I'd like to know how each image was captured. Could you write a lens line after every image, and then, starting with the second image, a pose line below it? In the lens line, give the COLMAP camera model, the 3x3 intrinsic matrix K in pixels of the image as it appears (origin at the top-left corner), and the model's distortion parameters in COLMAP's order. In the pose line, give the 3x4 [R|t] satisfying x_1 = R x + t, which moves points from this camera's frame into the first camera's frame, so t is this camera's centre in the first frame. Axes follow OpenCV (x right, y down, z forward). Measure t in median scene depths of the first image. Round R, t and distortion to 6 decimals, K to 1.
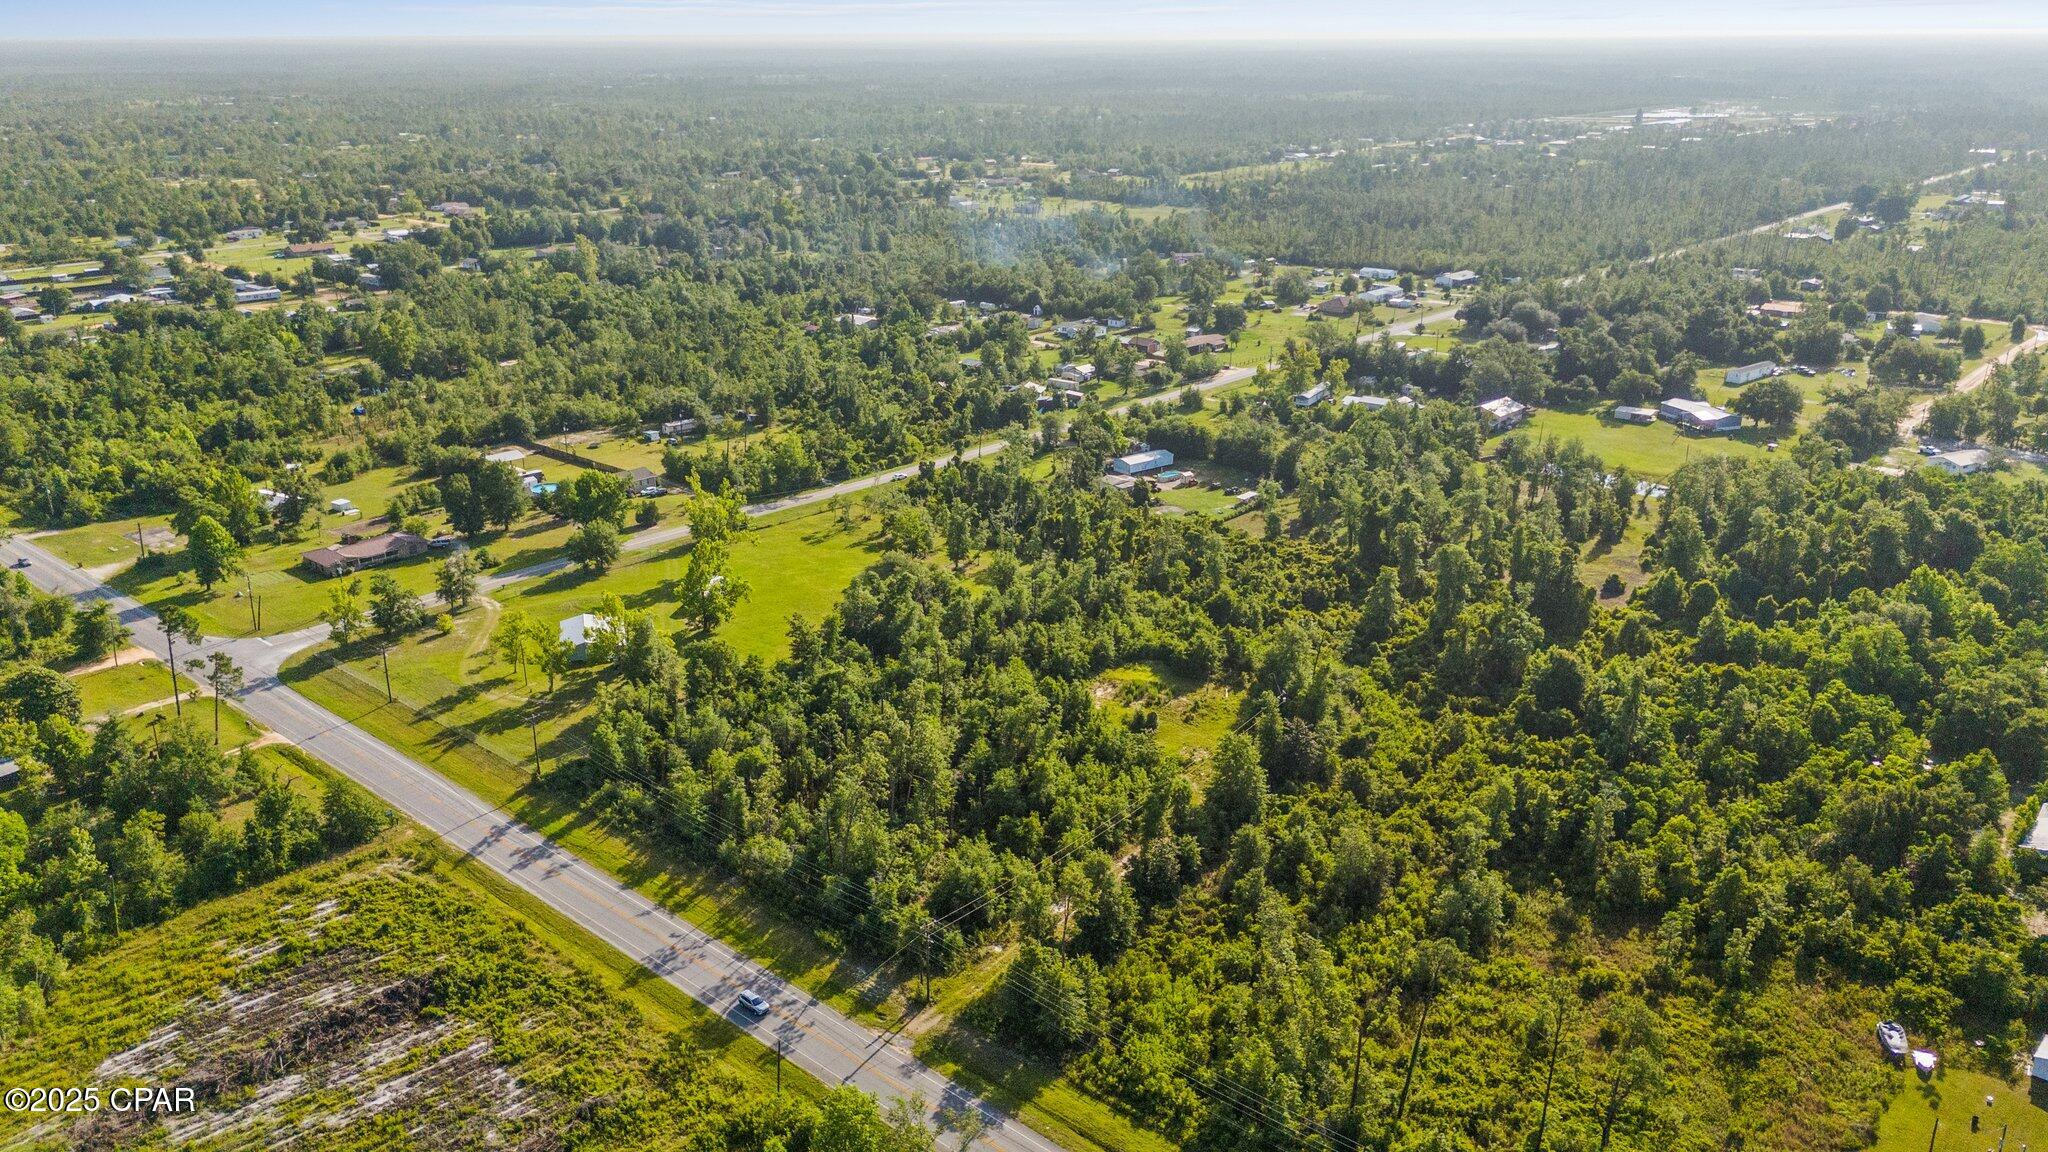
lens RADIAL K [[1525.9, 0, 1021.4], [0, 1525.9, 576.8], [0, 0, 1]] dist [0.070723, -0.010827]
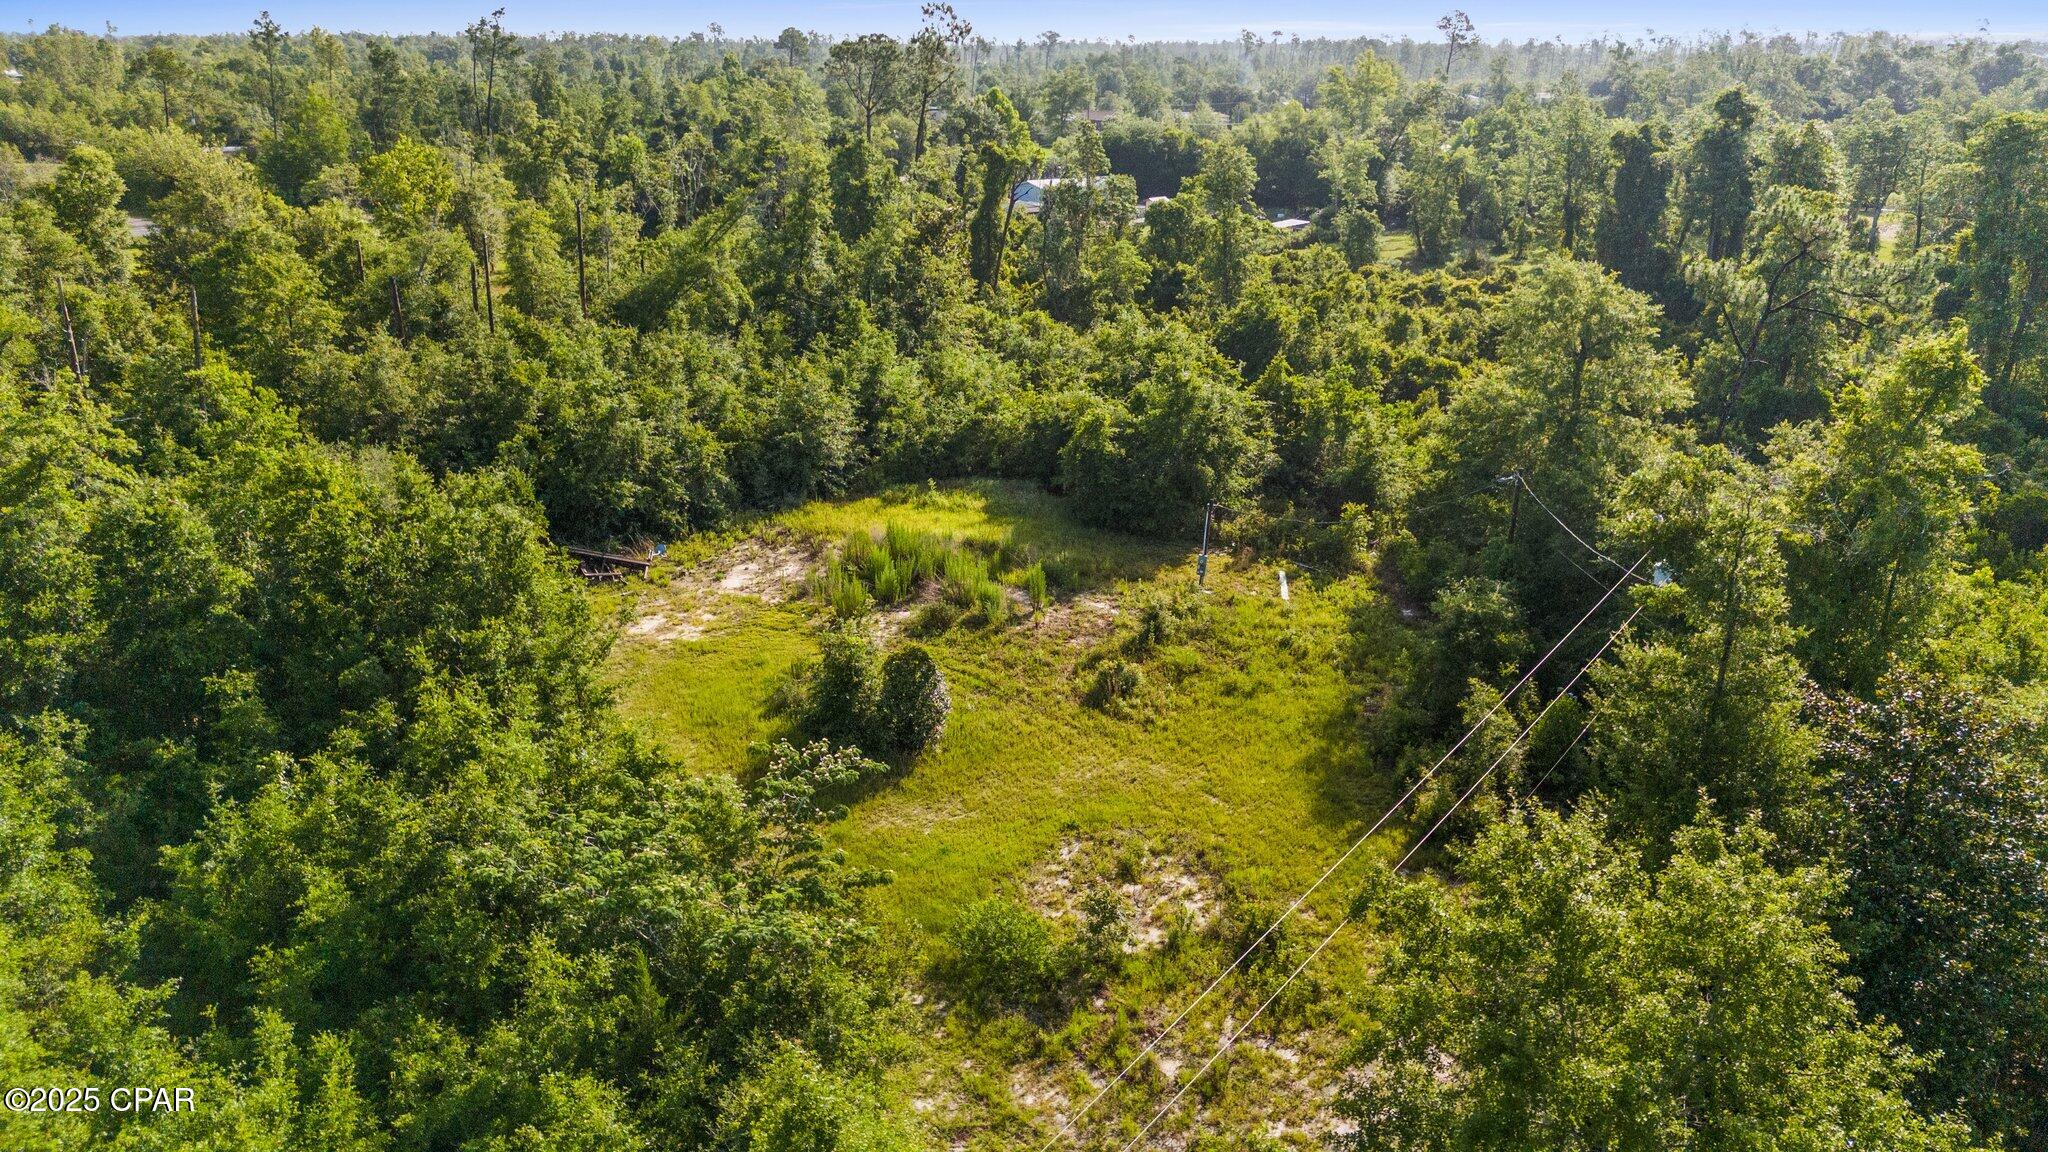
lens RADIAL K [[1525.9, 0, 1022.5], [0, 1525.9, 576.4], [0, 0, 1]] dist [0.070723, -0.010827]
pose [[0.999970, 0.004188, 0.006553, 0.091256], [-0.004226, 0.999974, 0.005808, 0.072682], [-0.006528, -0.005835, 0.999962, 0.755482]]
